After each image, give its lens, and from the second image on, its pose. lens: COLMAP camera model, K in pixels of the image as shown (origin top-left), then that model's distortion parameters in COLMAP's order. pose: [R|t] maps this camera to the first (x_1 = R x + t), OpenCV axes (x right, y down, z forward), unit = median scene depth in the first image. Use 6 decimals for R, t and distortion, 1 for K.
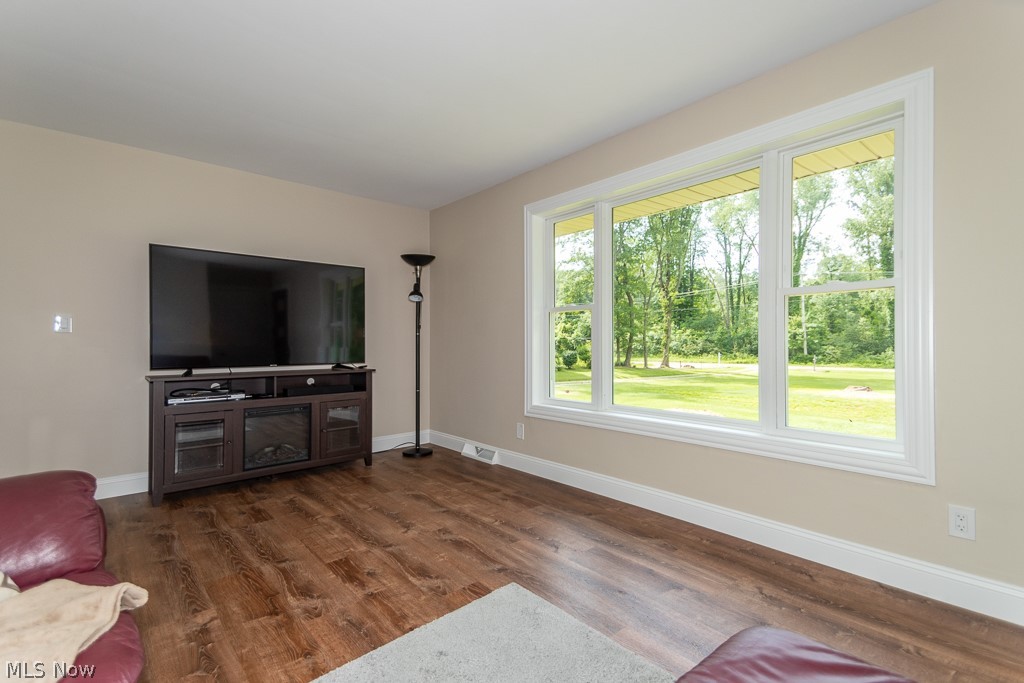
lens RADIAL K [[465.0, 0, 512.5], [0, 465.0, 359.4], [0, 0, 1]] dist [0.065857, -0.000195]
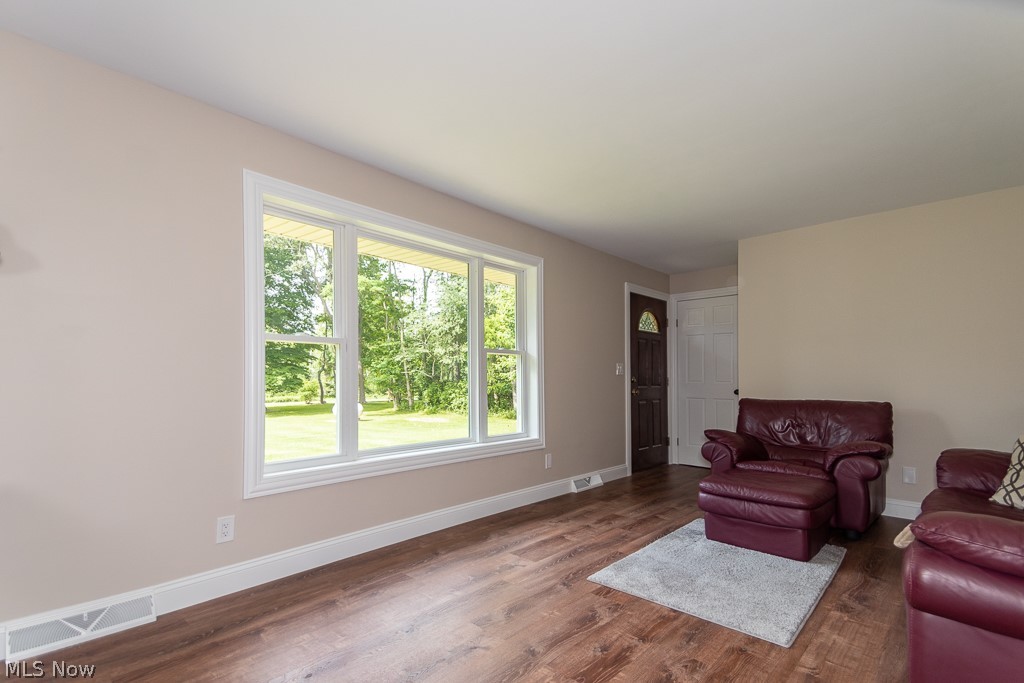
lens RADIAL K [[465.0, 0, 512.5], [0, 465.0, 359.4], [0, 0, 1]] dist [0.065857, -0.000195]
pose [[-0.086319, 0.051048, 0.994959, -1.154445], [0.030233, 0.998361, -0.048600, -0.043696], [-0.995809, 0.025885, -0.087721, 1.194438]]
